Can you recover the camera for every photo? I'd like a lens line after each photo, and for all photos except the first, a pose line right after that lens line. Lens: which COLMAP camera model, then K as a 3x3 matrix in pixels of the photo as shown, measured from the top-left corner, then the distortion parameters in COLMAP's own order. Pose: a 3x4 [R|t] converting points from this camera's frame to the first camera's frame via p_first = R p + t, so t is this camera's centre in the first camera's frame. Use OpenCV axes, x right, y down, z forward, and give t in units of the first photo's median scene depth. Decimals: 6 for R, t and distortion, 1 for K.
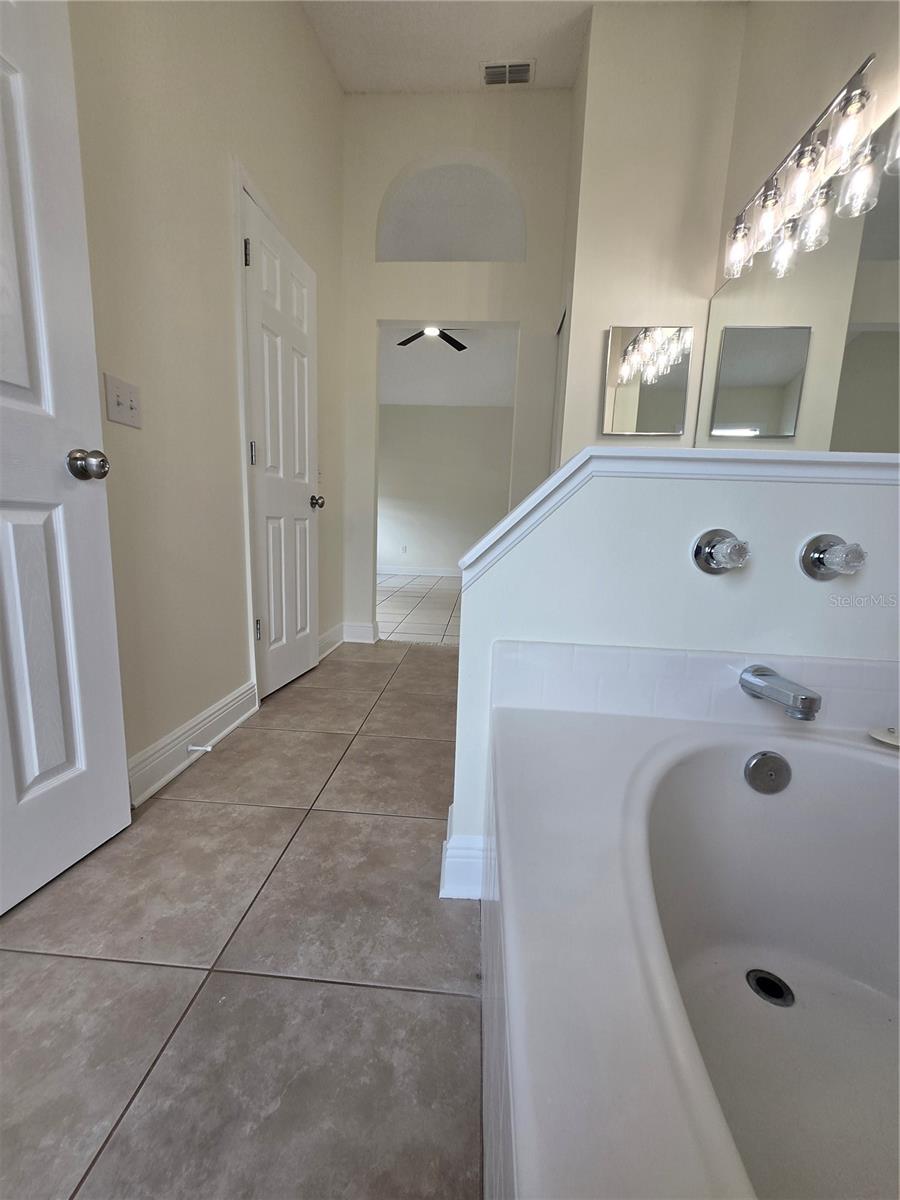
lens RADIAL K [[469.4, 0, 448.1], [0, 469.4, 601.6], [0, 0, 1]] dist [0.000214, 0.000223]
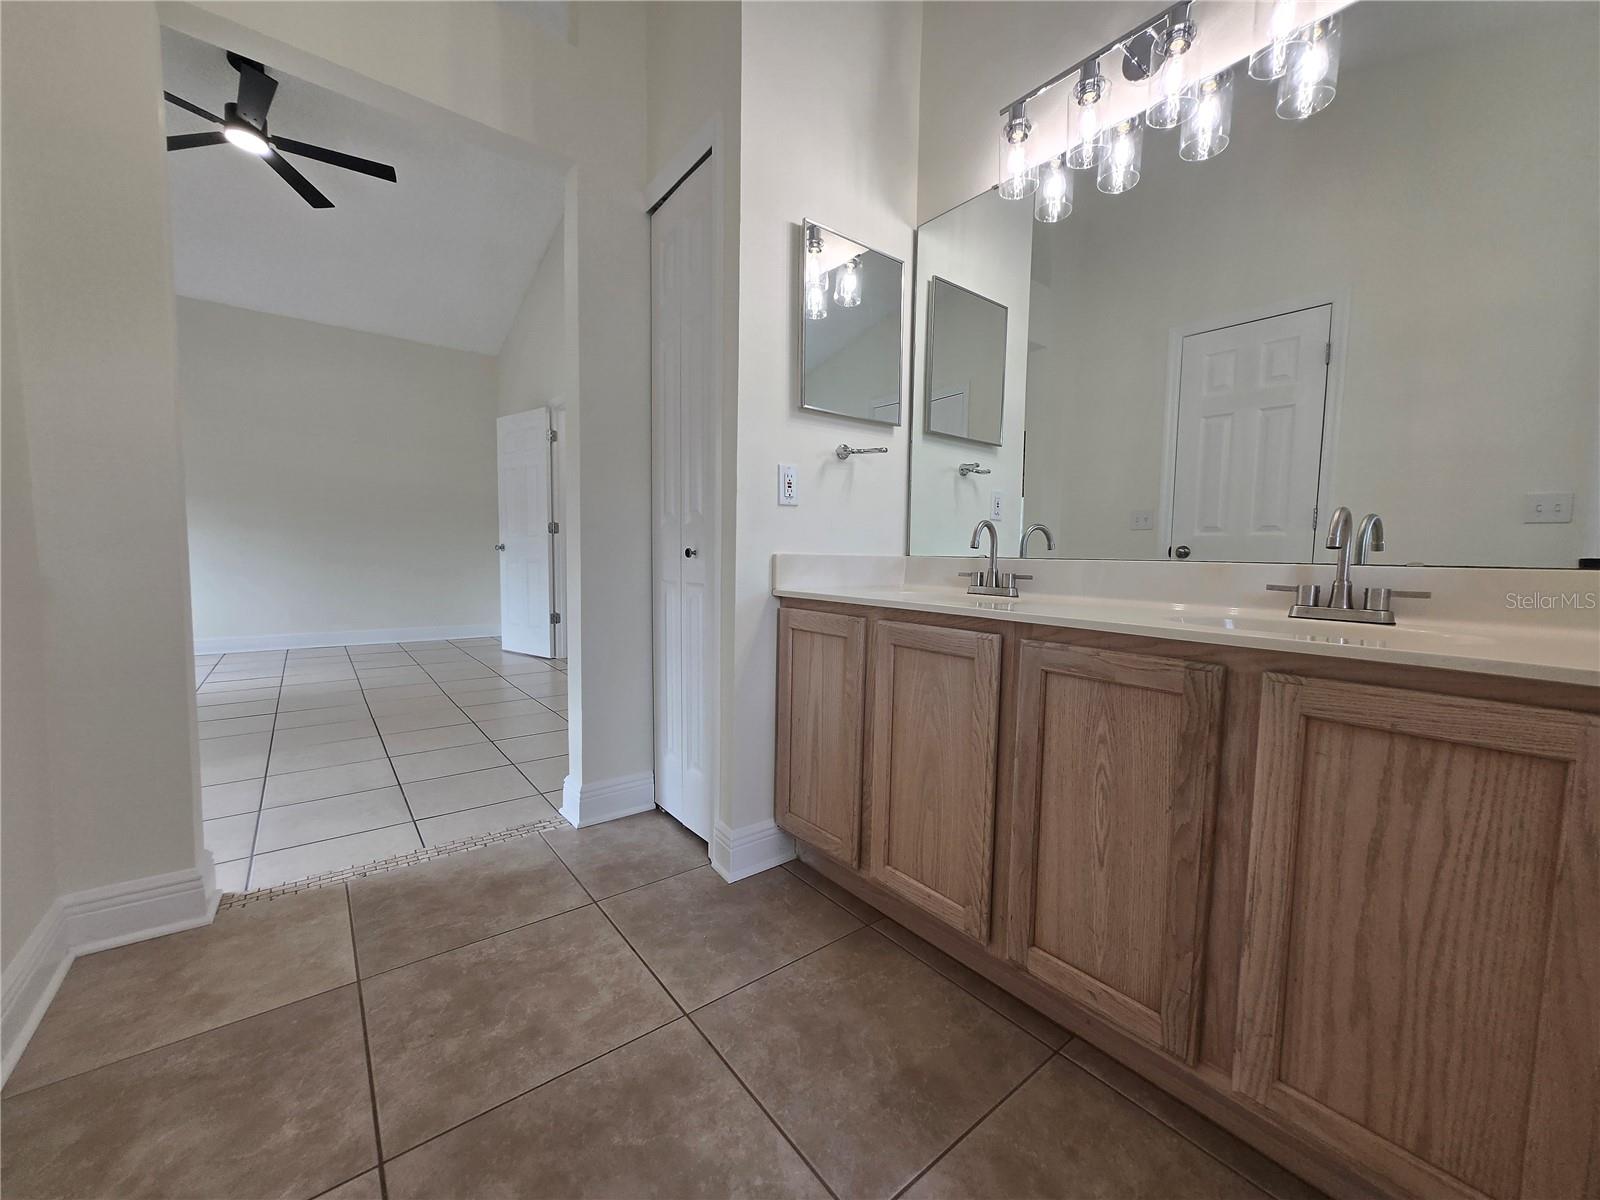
lens RADIAL K [[625.9, 0, 804.4], [0, 625.9, 595.9], [0, 0, 1]] dist [0.000214, 0.000223]
pose [[0.734262, -0.065566, 0.675693, -0.172169], [0.109800, 0.993690, -0.022895, -0.116234], [-0.669928, 0.091002, 0.736828, 0.458568]]
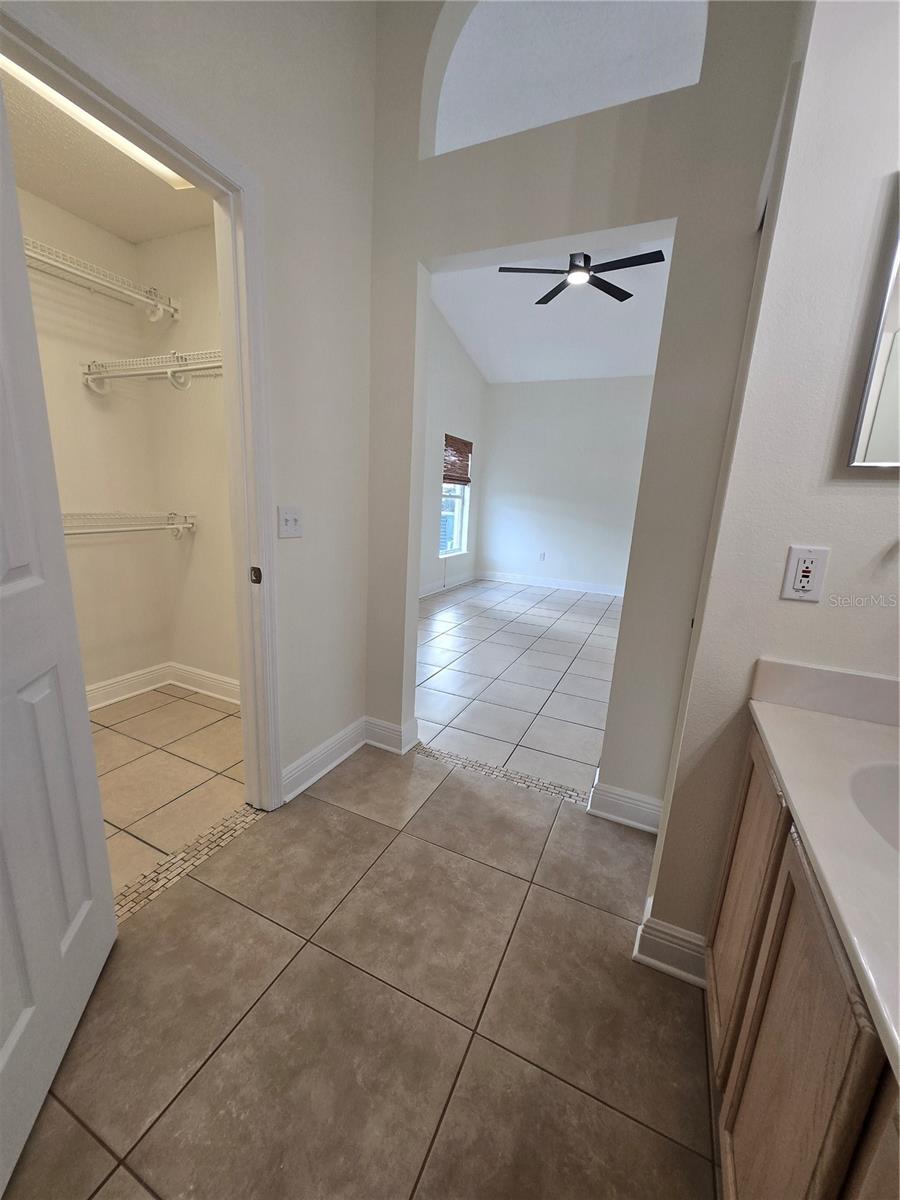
lens RADIAL K [[469.4, 0, 454.7], [0, 469.4, 599.6], [0, 0, 1]] dist [0.000214, 0.000223]
pose [[0.936032, 0.090896, -0.339973, 0.164143], [-0.073631, 0.995270, 0.063375, -0.241937], [0.344125, -0.034288, 0.938297, 0.505188]]
